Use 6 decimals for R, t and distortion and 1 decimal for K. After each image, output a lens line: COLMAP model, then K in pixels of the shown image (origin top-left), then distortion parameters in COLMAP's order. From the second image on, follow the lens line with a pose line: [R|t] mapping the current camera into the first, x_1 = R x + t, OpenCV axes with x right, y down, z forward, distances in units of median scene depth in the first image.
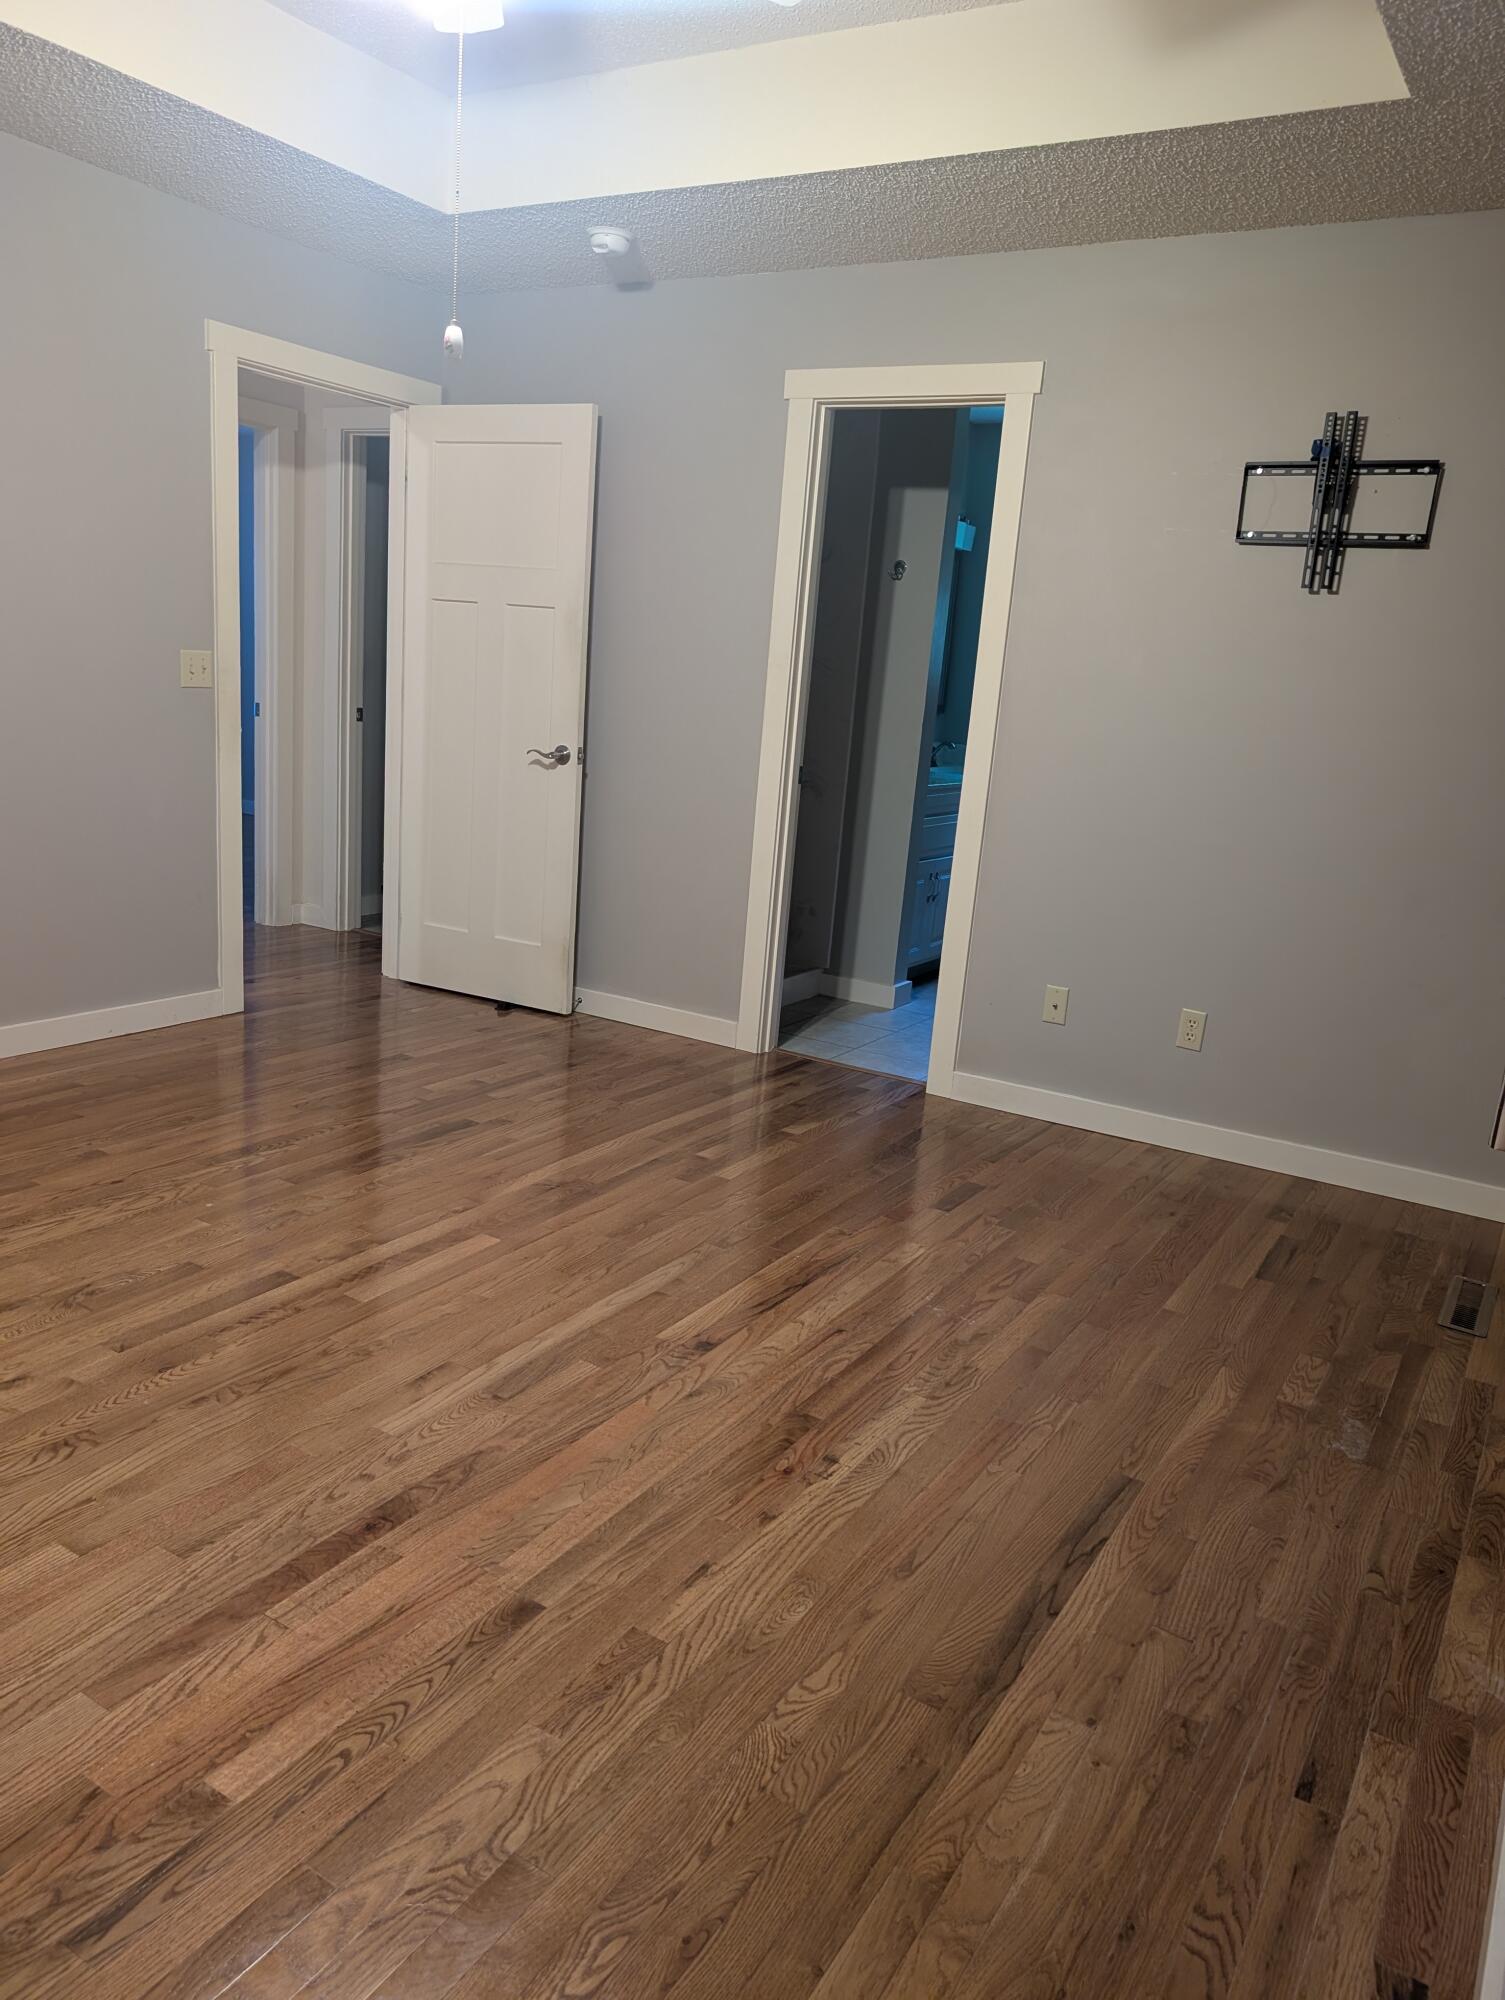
lens RADIAL K [[1433.2, 0, 748.5], [0, 1433.2, 1009.7], [0, 0, 1]] dist [0.005895, 0.000956]
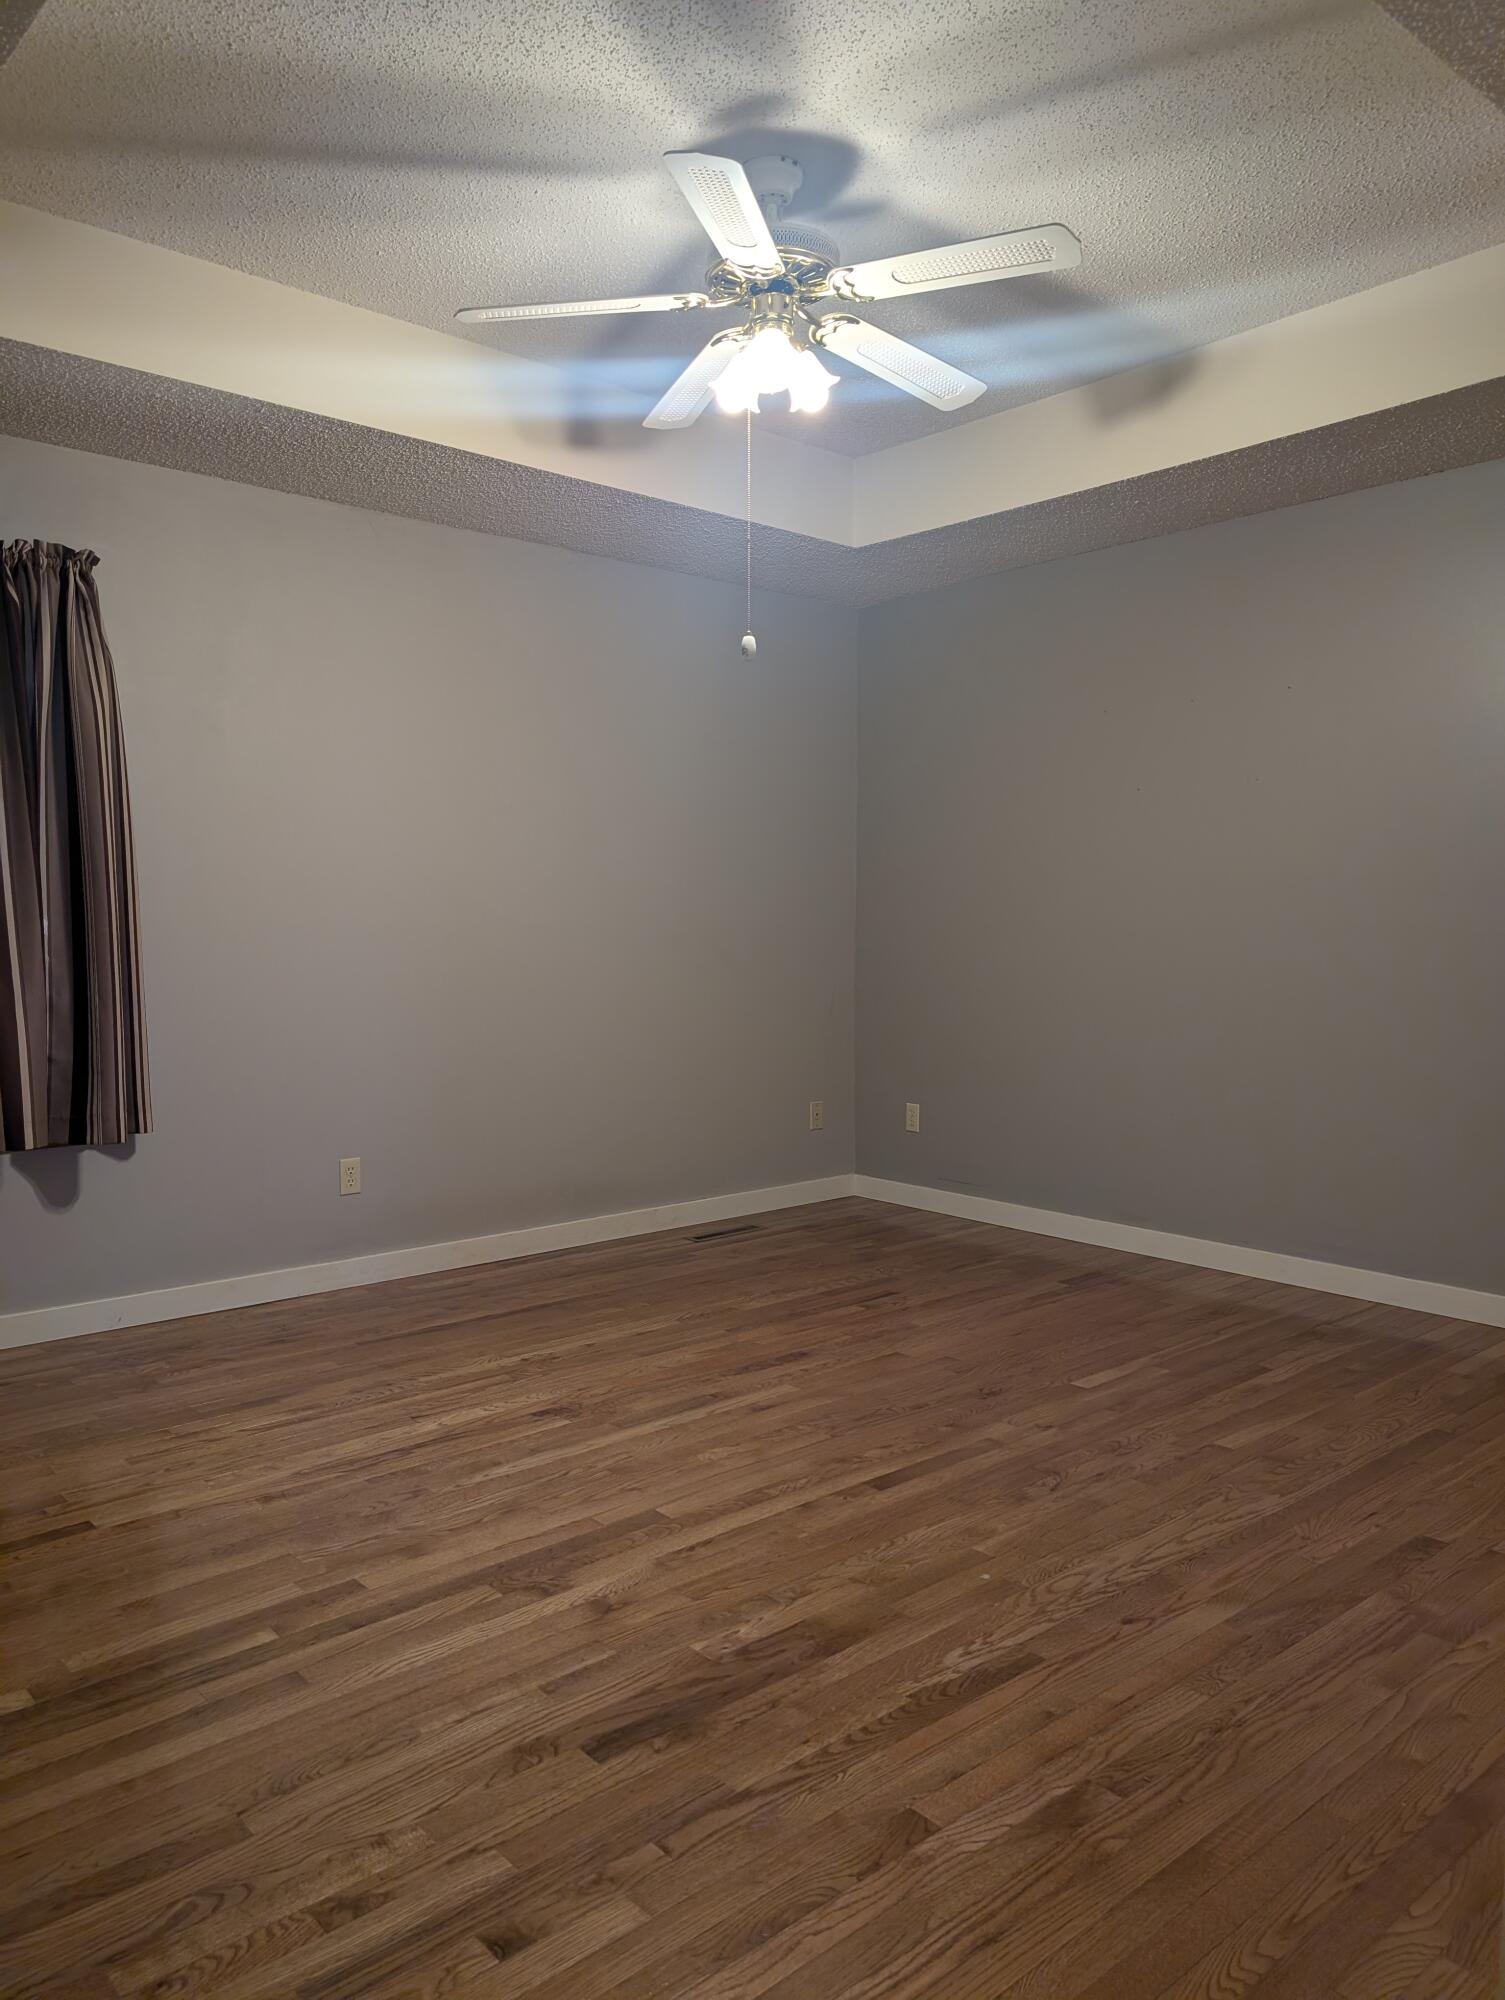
lens RADIAL K [[1433.2, 0, 753.0], [0, 1433.2, 1003.1], [0, 0, 1]] dist [0.005895, 0.000956]
pose [[-0.951705, -0.093644, 0.292385, -0.561586], [-0.001541, 0.953793, 0.300461, -0.501351], [-0.307011, 0.285499, -0.907873, 2.059032]]
